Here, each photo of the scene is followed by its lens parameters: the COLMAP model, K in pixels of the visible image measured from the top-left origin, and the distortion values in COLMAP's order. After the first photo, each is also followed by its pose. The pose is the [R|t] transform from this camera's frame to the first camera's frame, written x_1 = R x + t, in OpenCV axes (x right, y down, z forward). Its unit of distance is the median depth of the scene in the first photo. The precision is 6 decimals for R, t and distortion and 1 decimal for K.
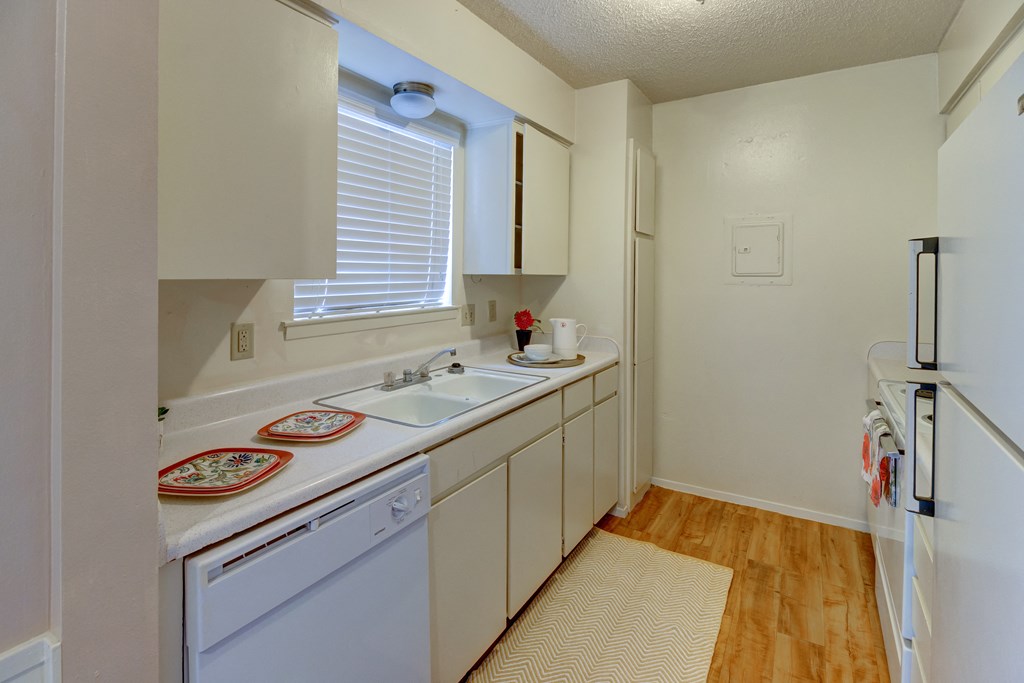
lens RADIAL K [[494.1, 0, 508.6], [0, 494.1, 272.8], [0, 0, 1]] dist [-0.000112, -0.001355]
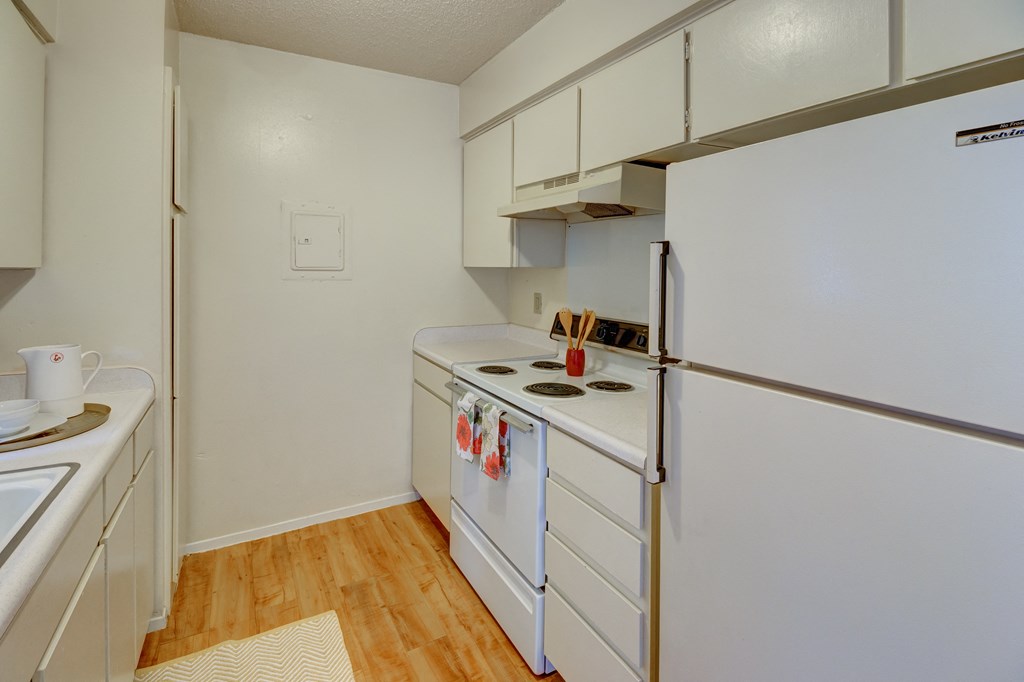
lens RADIAL K [[489.1, 0, 507.0], [0, 489.1, 275.9], [0, 0, 1]] dist [0.009105, -0.001679]
pose [[0.499159, -0.013514, 0.866405, -0.122480], [-0.006620, 0.999790, 0.019408, -0.003230], [-0.866485, -0.015423, 0.498965, 0.294052]]
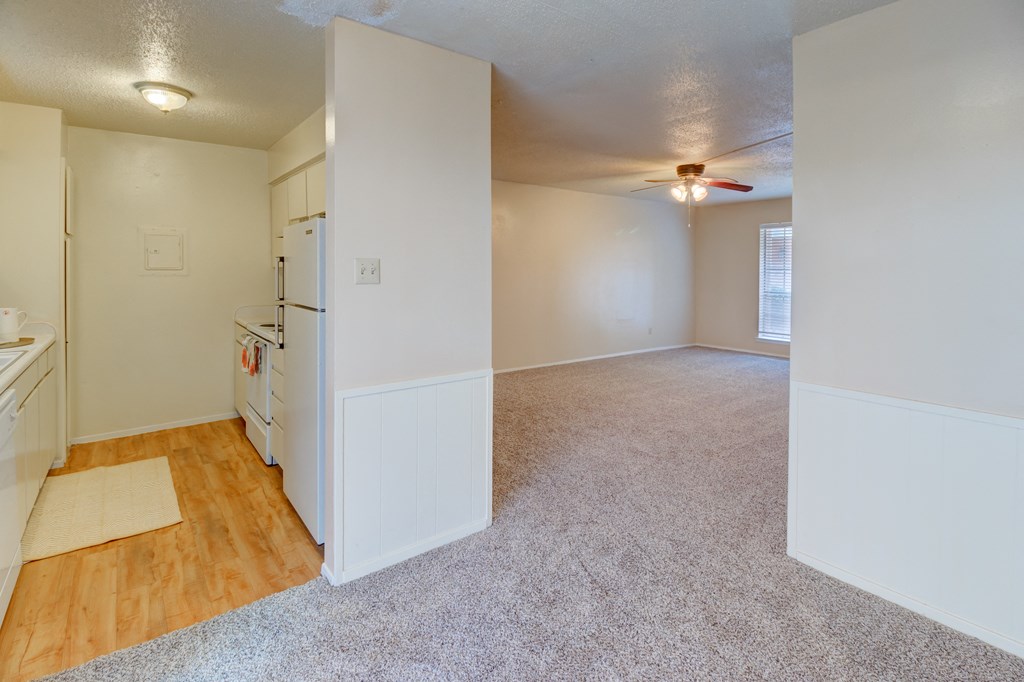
lens RADIAL K [[494.1, 0, 508.6], [0, 494.1, 272.3], [0, 0, 1]] dist [-0.000112, -0.001355]
pose [[0.355377, -0.011594, 0.934651, -0.578324], [-0.001099, 0.999917, 0.012821, -0.006461], [-0.934723, -0.005583, 0.355335, -0.536563]]
